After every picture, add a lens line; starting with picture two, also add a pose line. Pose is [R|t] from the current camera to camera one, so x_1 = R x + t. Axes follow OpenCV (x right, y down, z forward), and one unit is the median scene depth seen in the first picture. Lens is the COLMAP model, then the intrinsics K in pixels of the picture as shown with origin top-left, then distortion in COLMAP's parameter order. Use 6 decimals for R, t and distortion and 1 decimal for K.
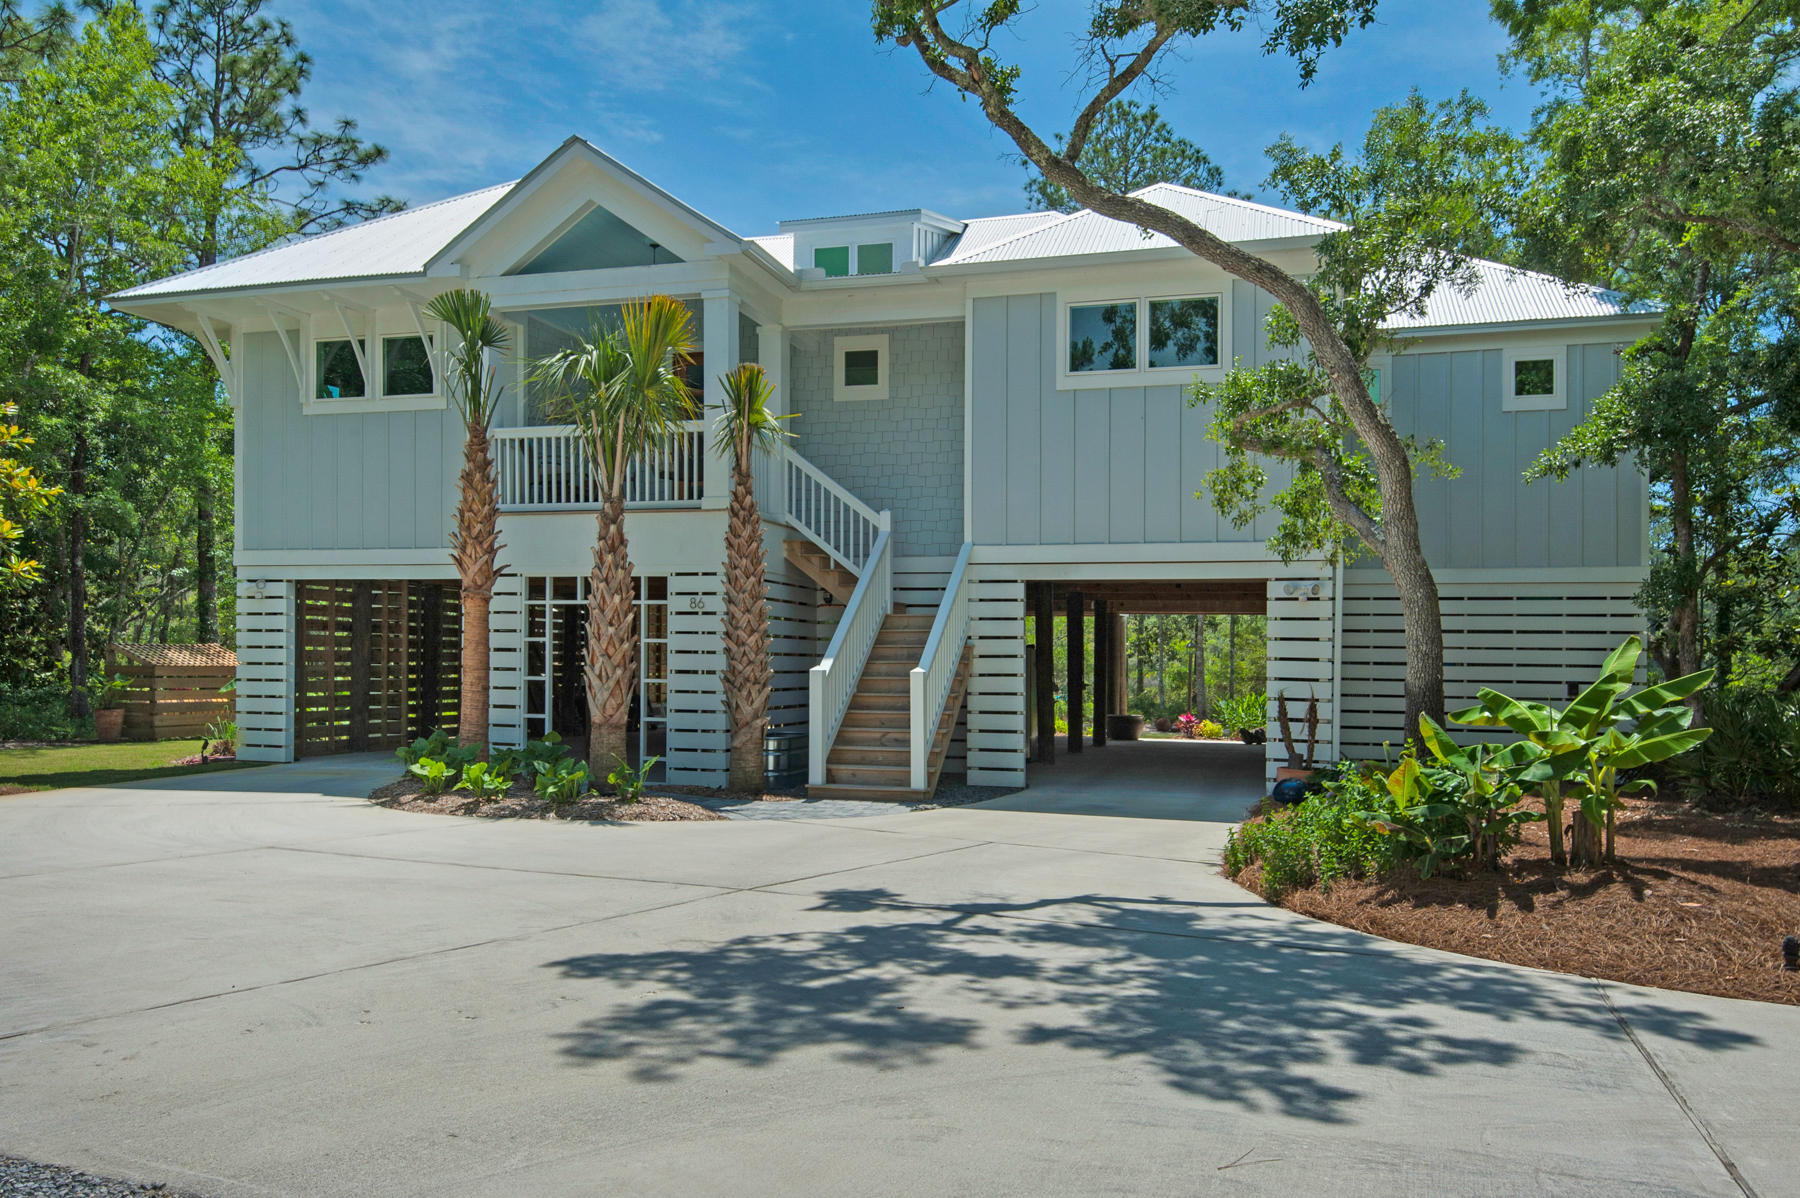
lens RADIAL K [[1288.0, 0, 892.3], [0, 1288.0, 618.2], [0, 0, 1]] dist [0.021566, 0.000537]
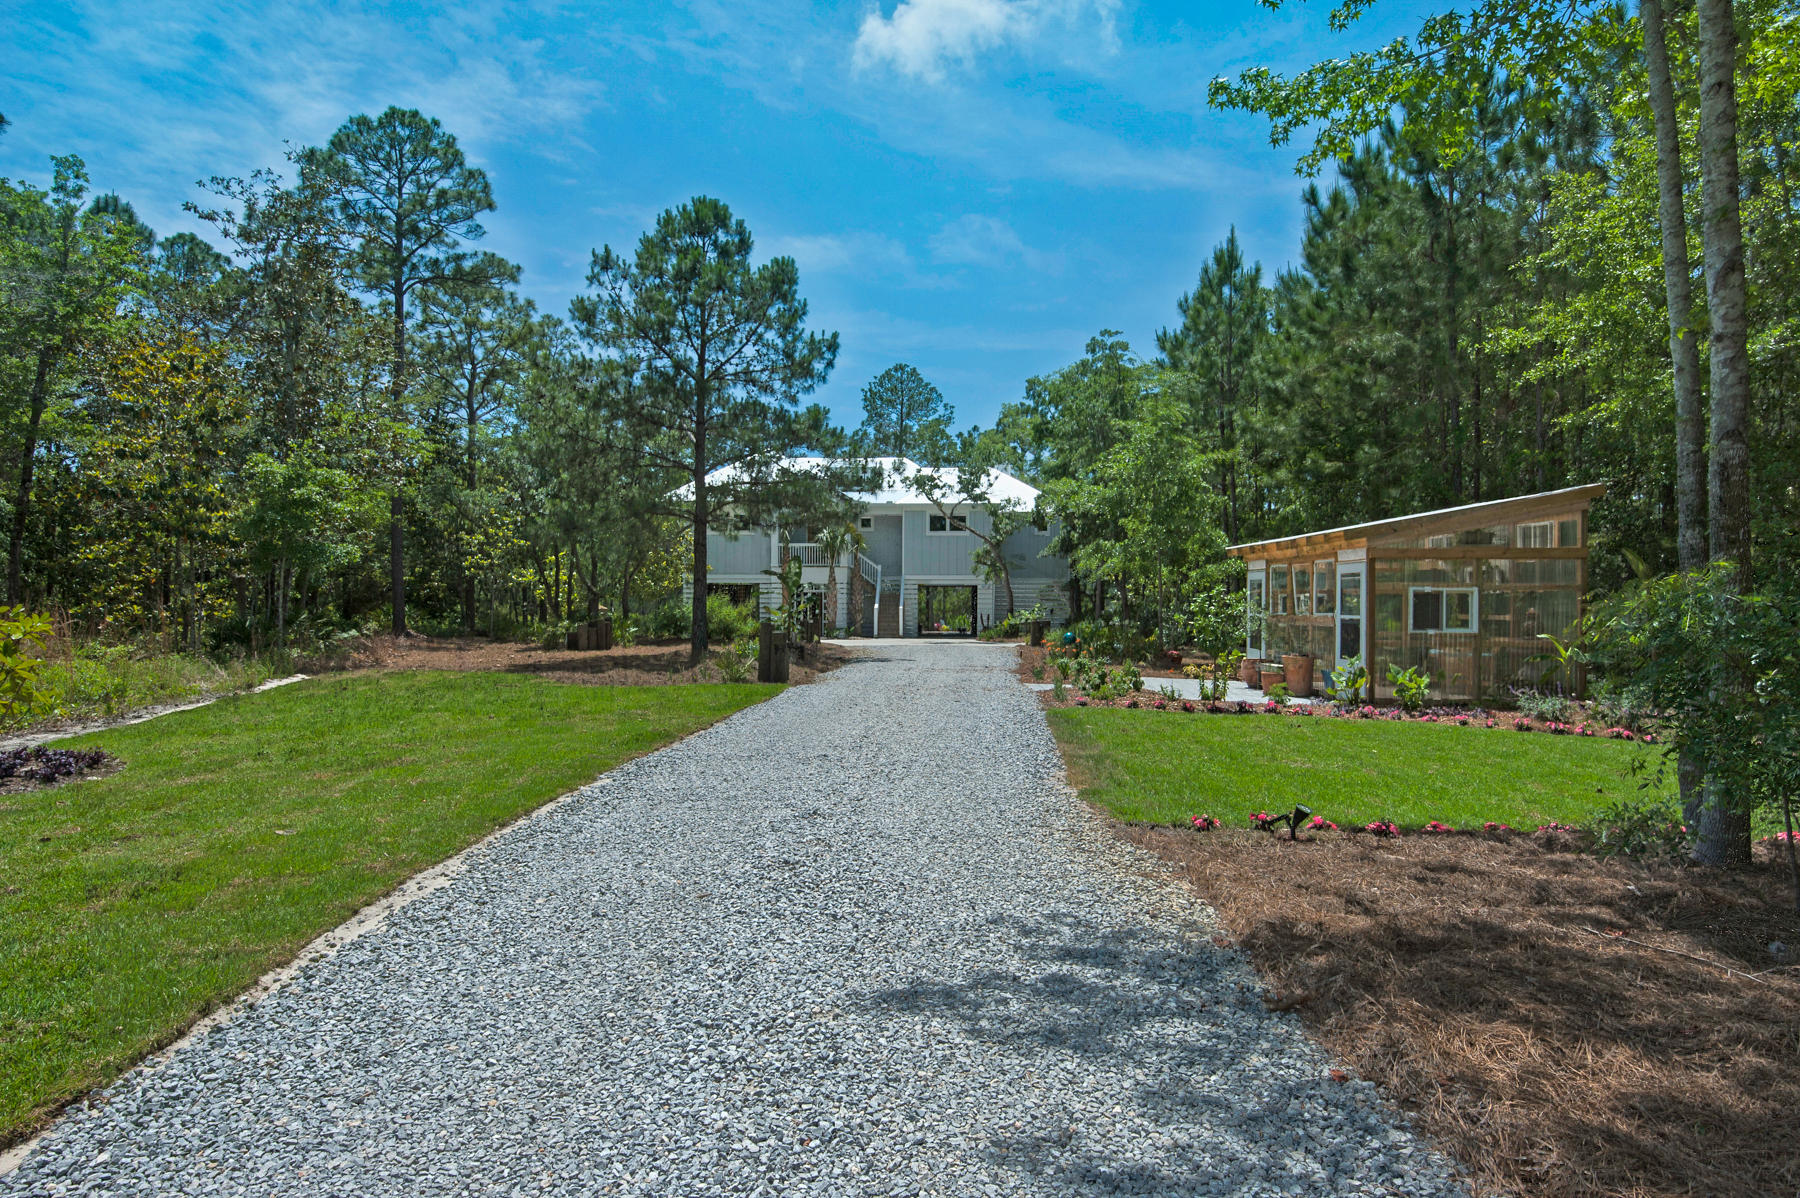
lens RADIAL K [[1028.7, 0, 929.8], [0, 1028.7, 606.5], [0, 0, 1]] dist [-0.021670, -0.000046]
pose [[0.959343, -0.010454, 0.282049, -0.795946], [-0.000139, 0.999296, 0.037512, -0.084167], [-0.282242, -0.036026, 0.958666, -2.141724]]
